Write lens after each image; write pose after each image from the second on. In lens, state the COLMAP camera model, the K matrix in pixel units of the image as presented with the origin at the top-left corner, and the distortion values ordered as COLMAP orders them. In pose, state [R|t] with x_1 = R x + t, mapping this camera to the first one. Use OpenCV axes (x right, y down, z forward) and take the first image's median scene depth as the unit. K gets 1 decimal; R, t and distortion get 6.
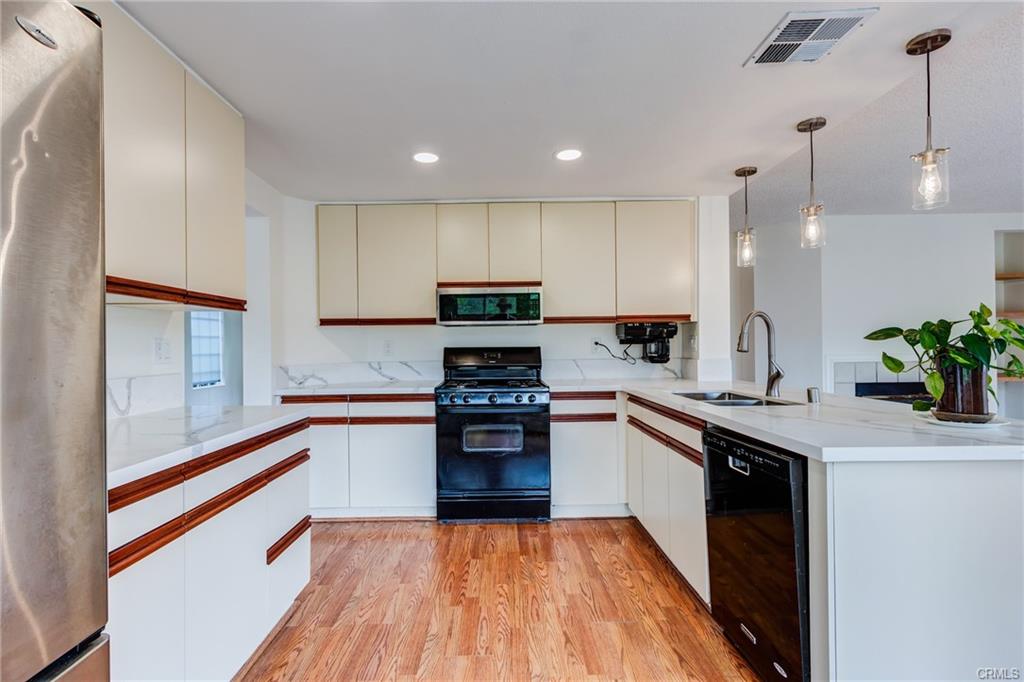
lens RADIAL K [[466.4, 0, 497.6], [0, 466.4, 347.7], [0, 0, 1]] dist [0.006895, -0.000229]
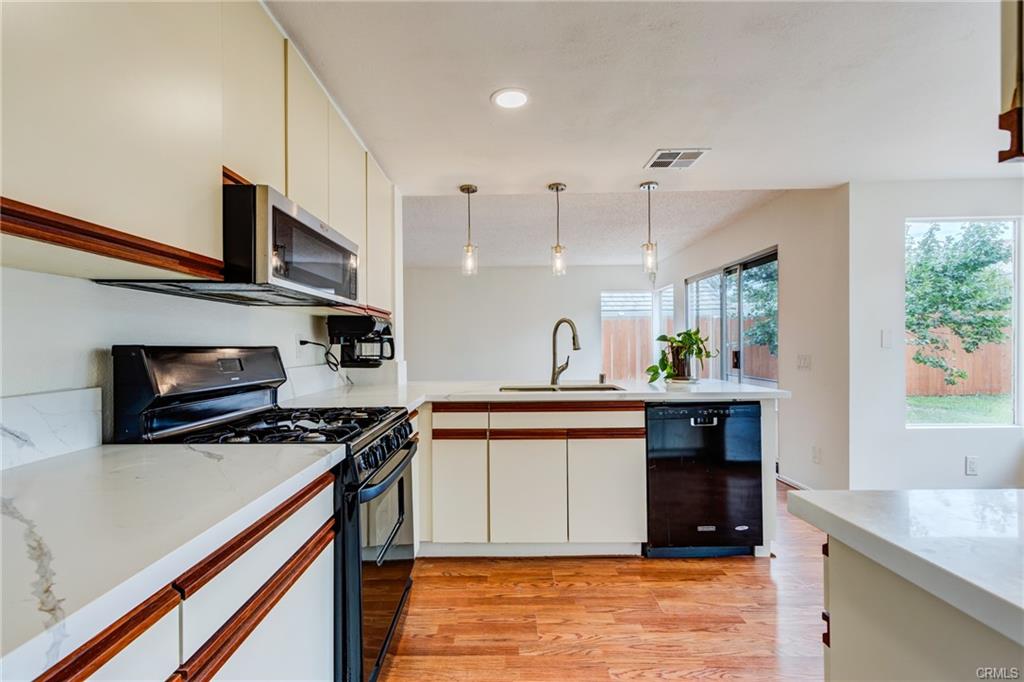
lens RADIAL K [[466.4, 0, 497.6], [0, 466.4, 347.7], [0, 0, 1]] dist [0.006895, -0.000229]
pose [[0.012792, 0.007242, 0.999892, -0.723132], [0.012339, 0.999896, -0.007400, 0.009954], [-0.999842, 0.012432, 0.012701, 1.172279]]
